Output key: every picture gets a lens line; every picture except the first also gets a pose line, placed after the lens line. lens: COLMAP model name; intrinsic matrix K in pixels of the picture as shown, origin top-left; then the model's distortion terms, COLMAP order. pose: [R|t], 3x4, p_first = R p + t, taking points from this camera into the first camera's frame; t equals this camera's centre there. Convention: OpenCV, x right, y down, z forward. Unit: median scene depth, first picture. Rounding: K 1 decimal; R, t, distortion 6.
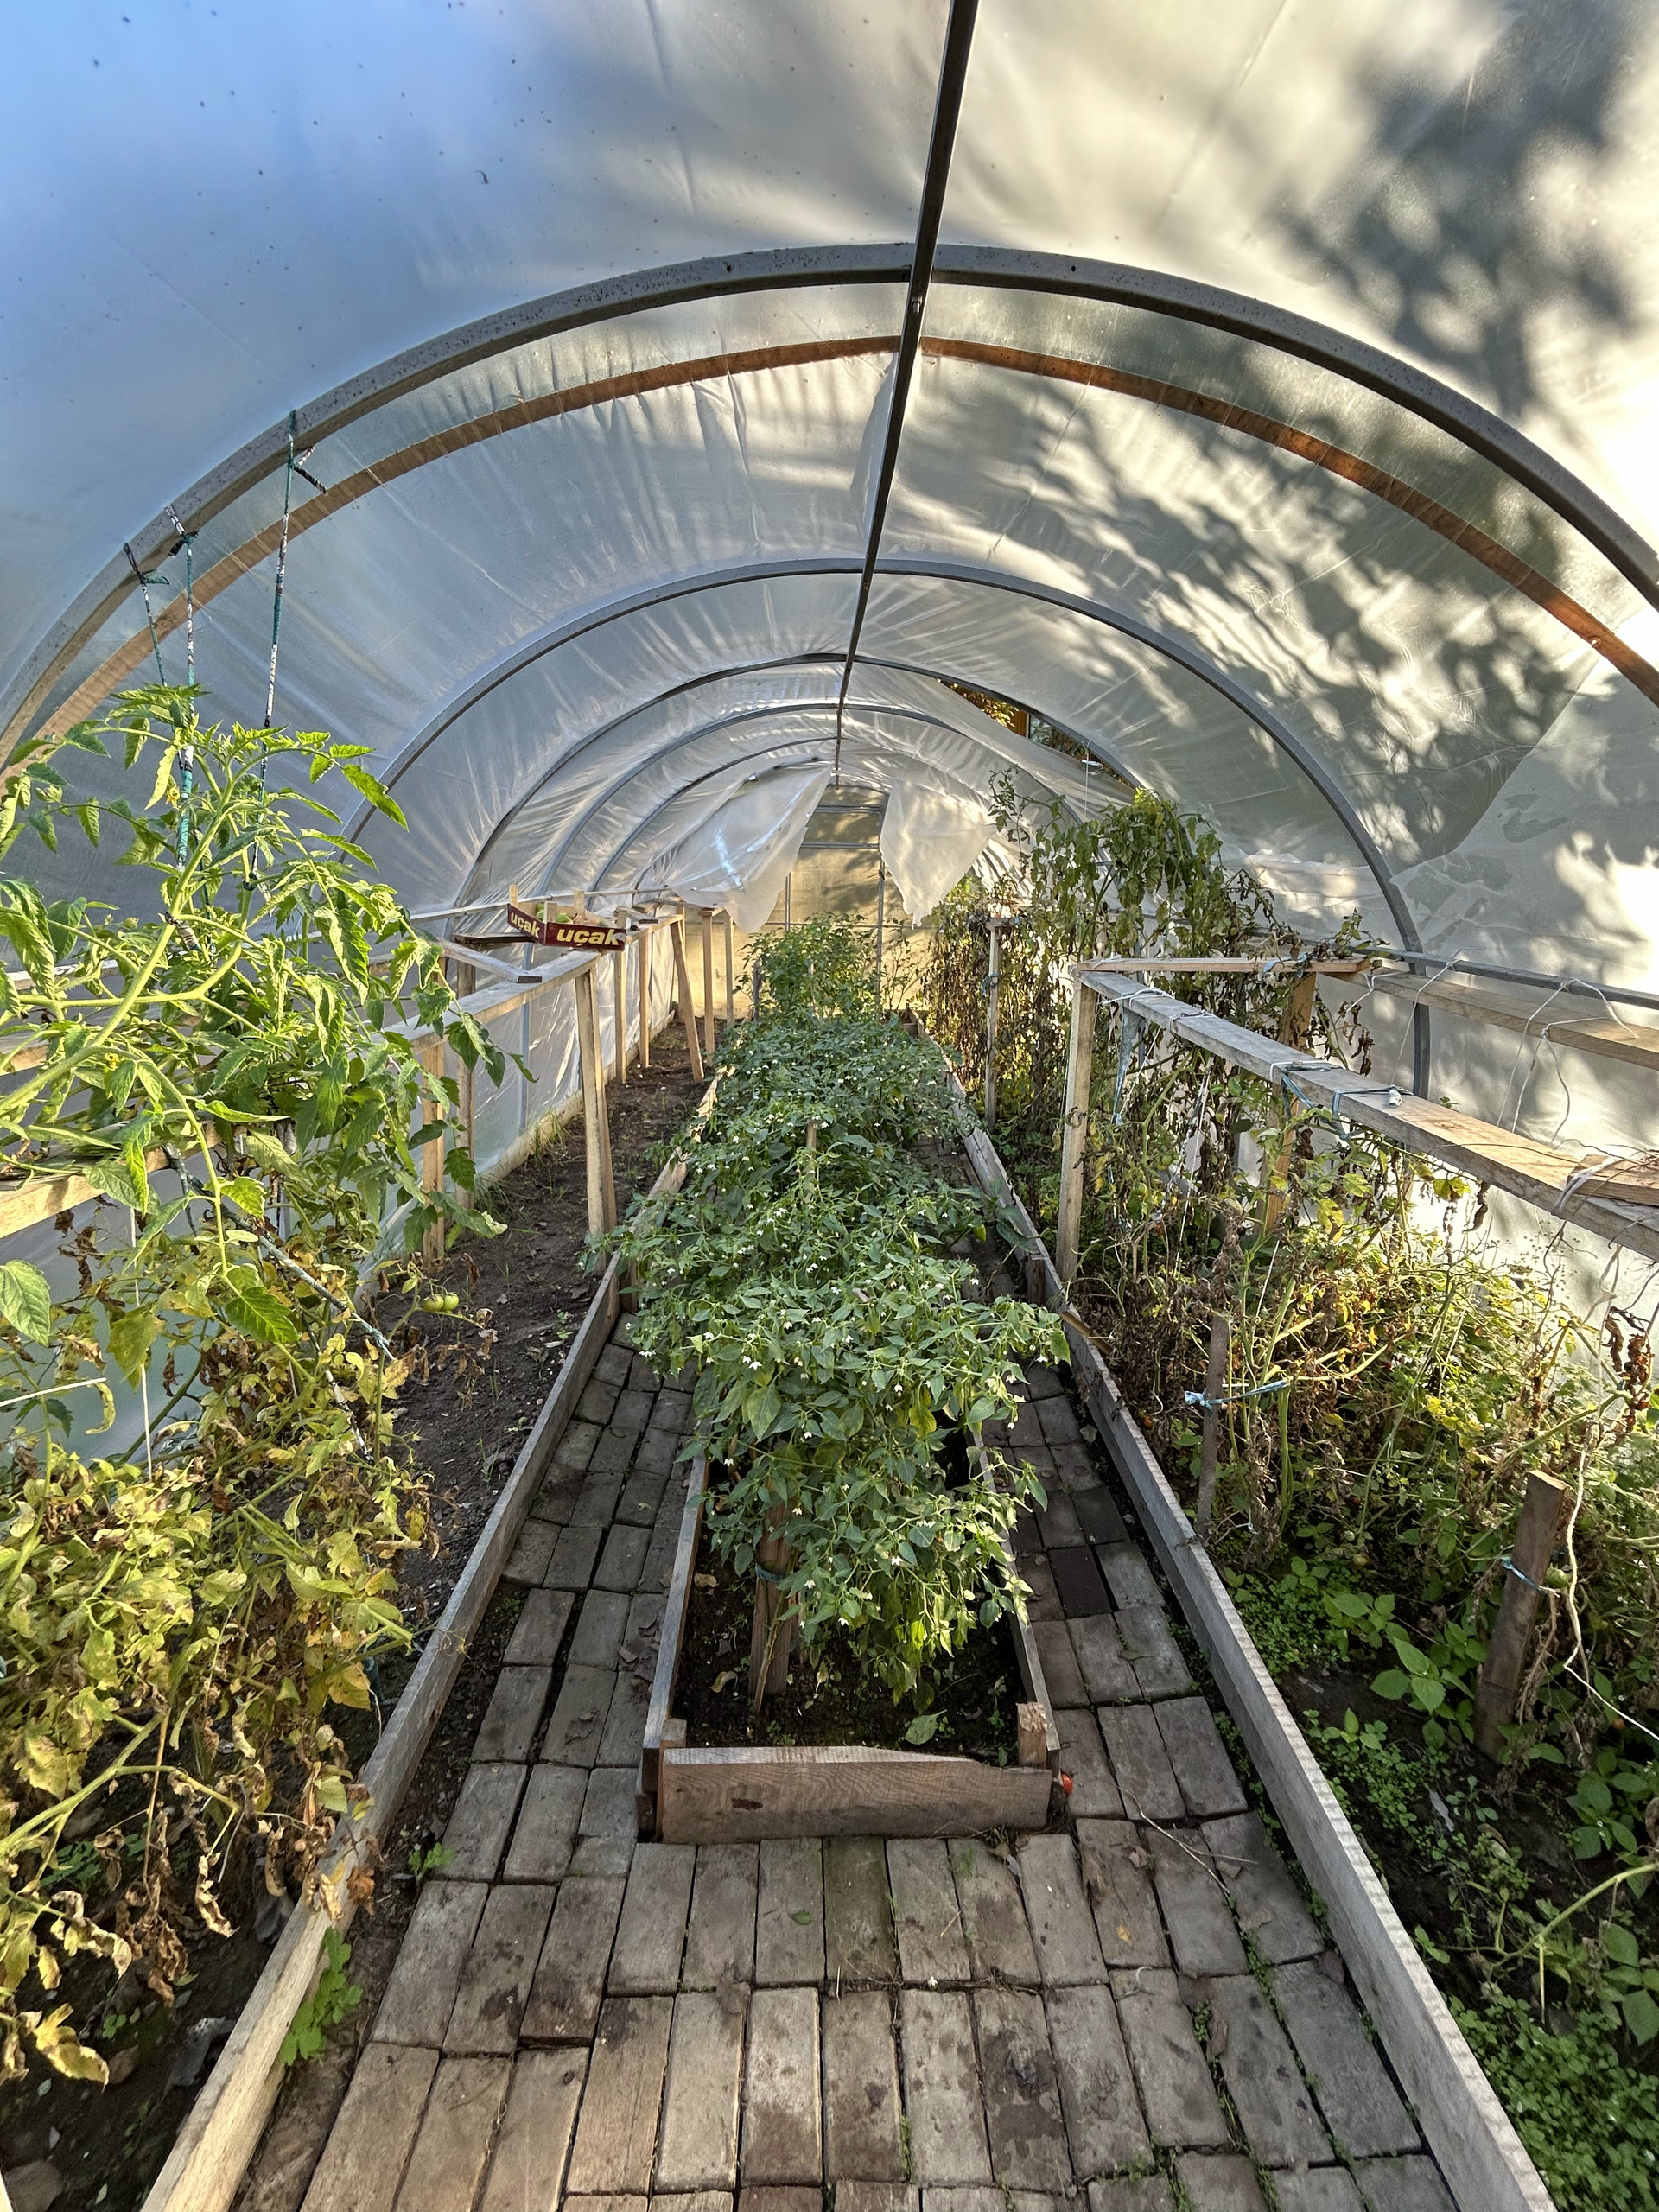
lens RADIAL K [[903.6, 0, 828.6], [0, 903.6, 1102.3], [0, 0, 1]] dist [0.000998, -0.000125]
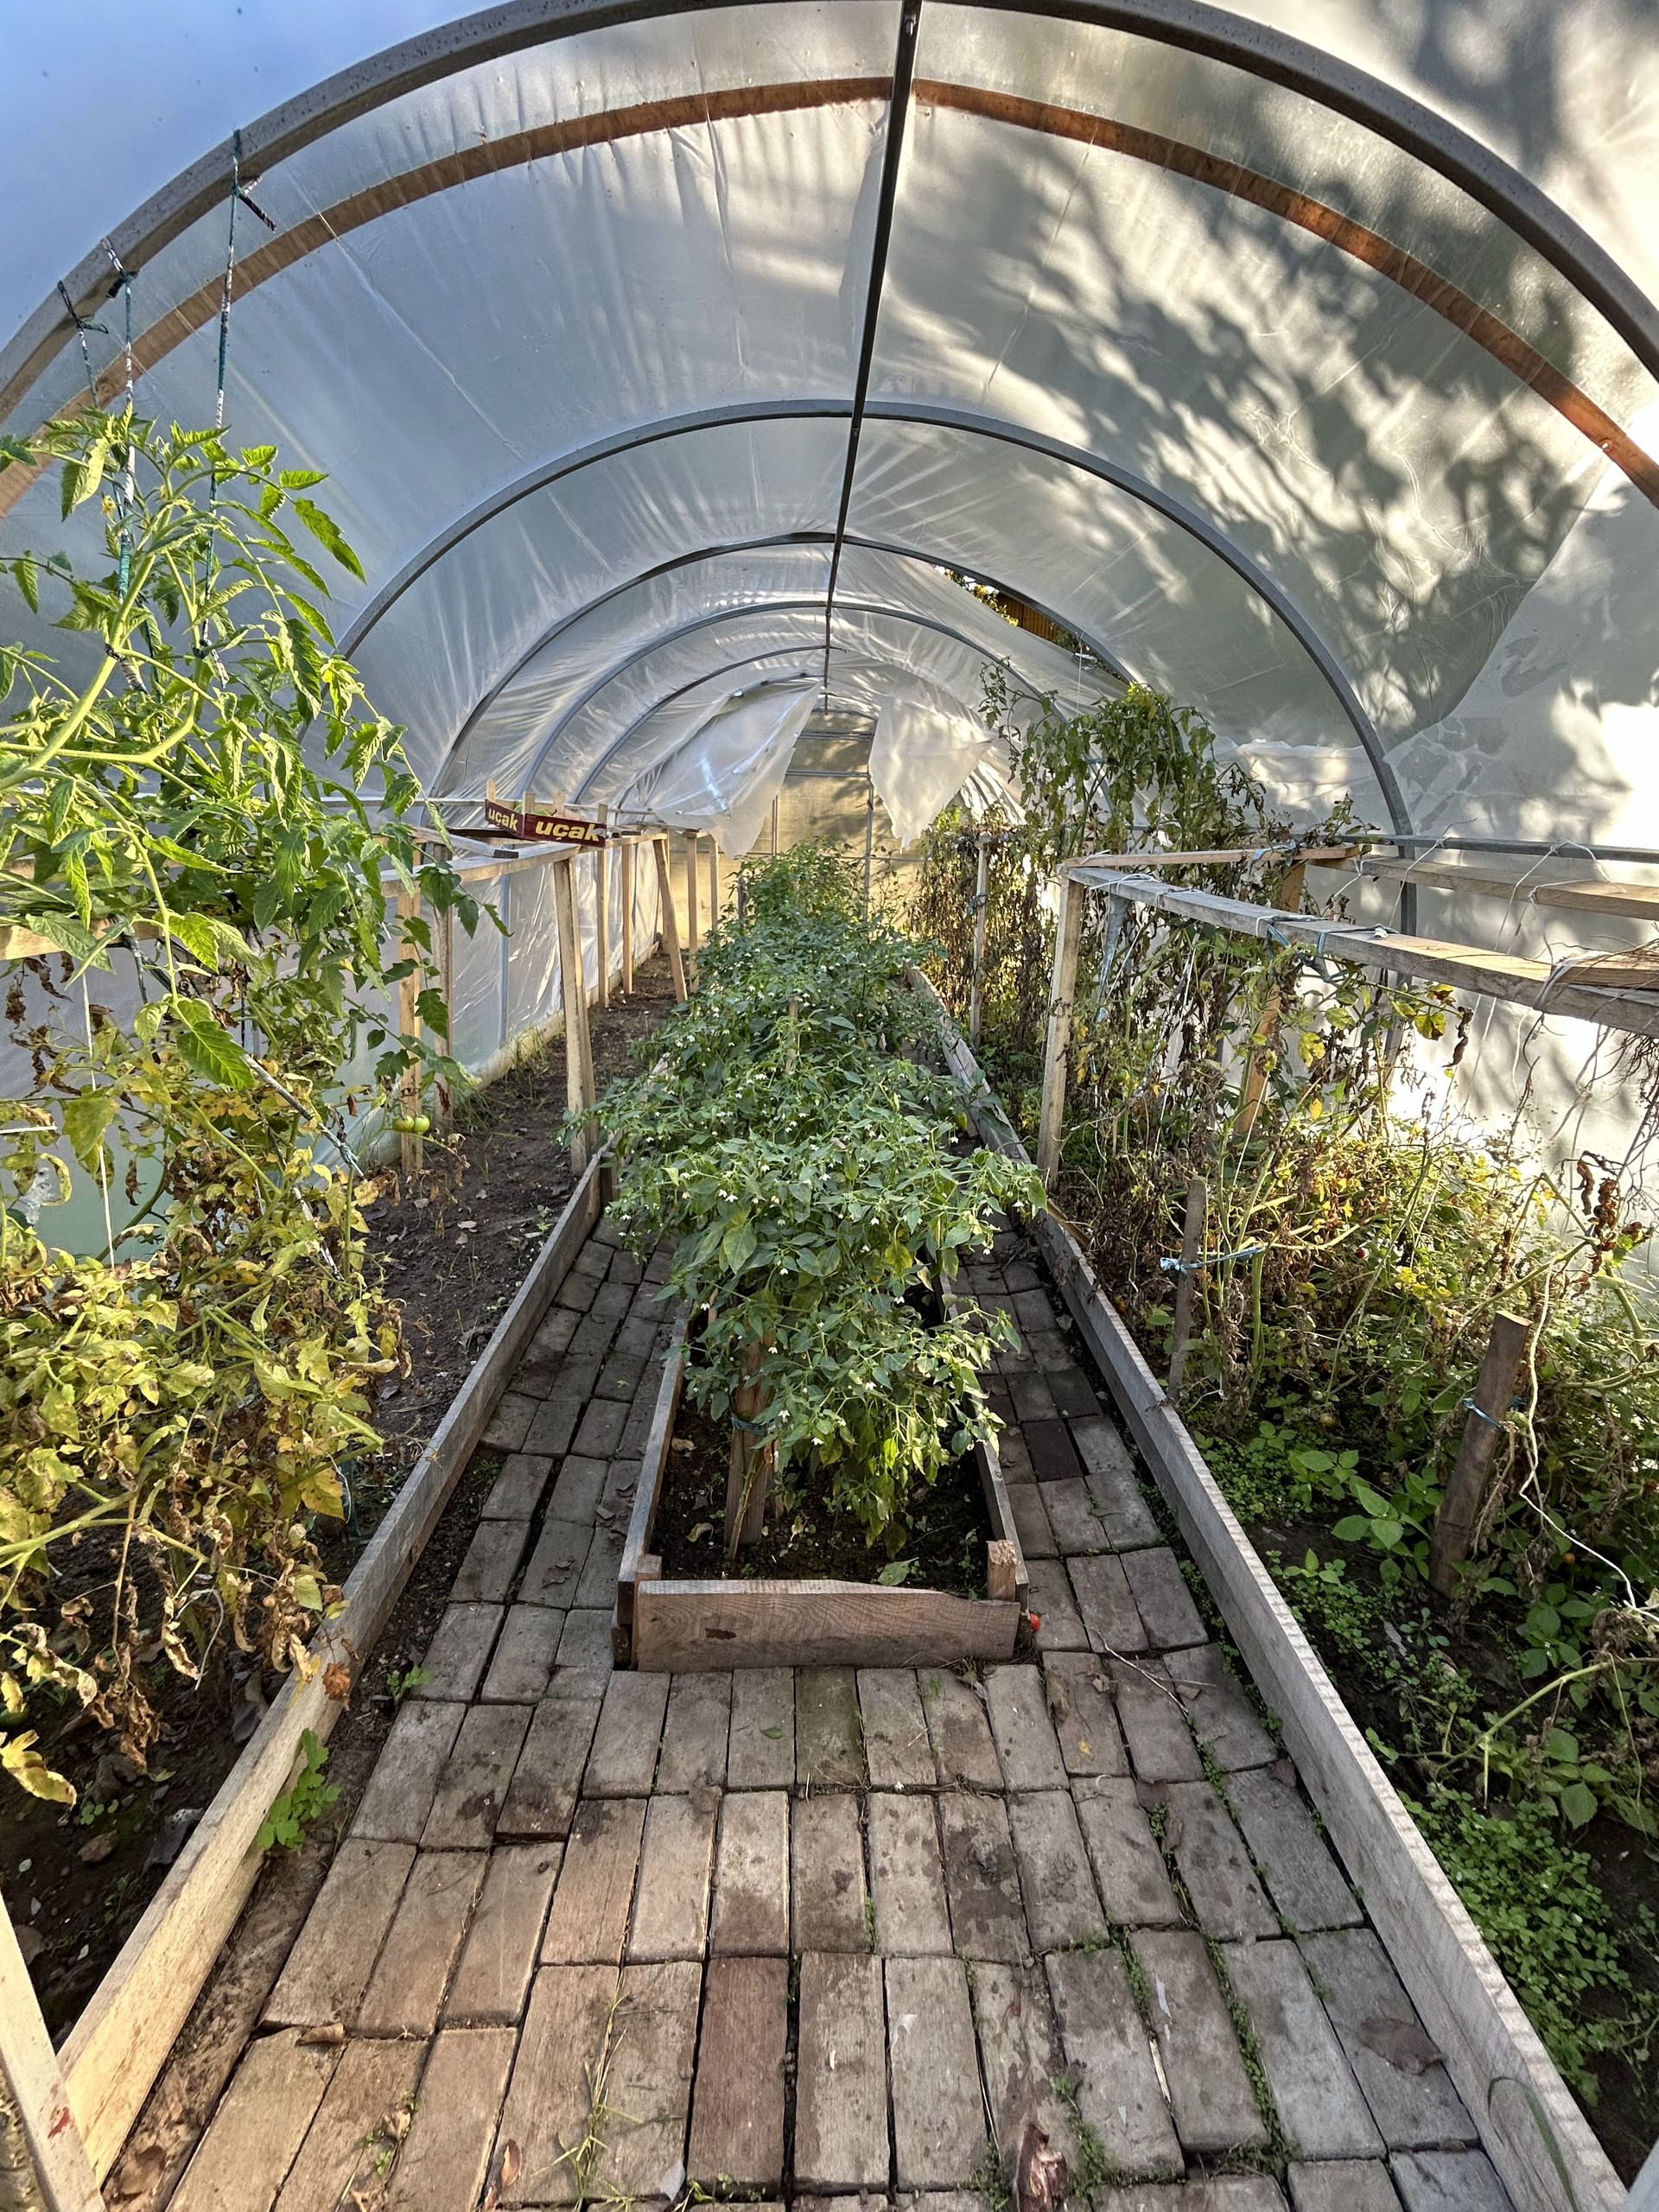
lens RADIAL K [[903.6, 0, 828.6], [0, 903.6, 1102.3], [0, 0, 1]] dist [0.000998, -0.000125]
pose [[0.999803, 0.011627, 0.016062, 0.008313], [-0.012414, 0.998681, 0.049822, 0.134212], [-0.015462, -0.050012, 0.998629, 0.011795]]
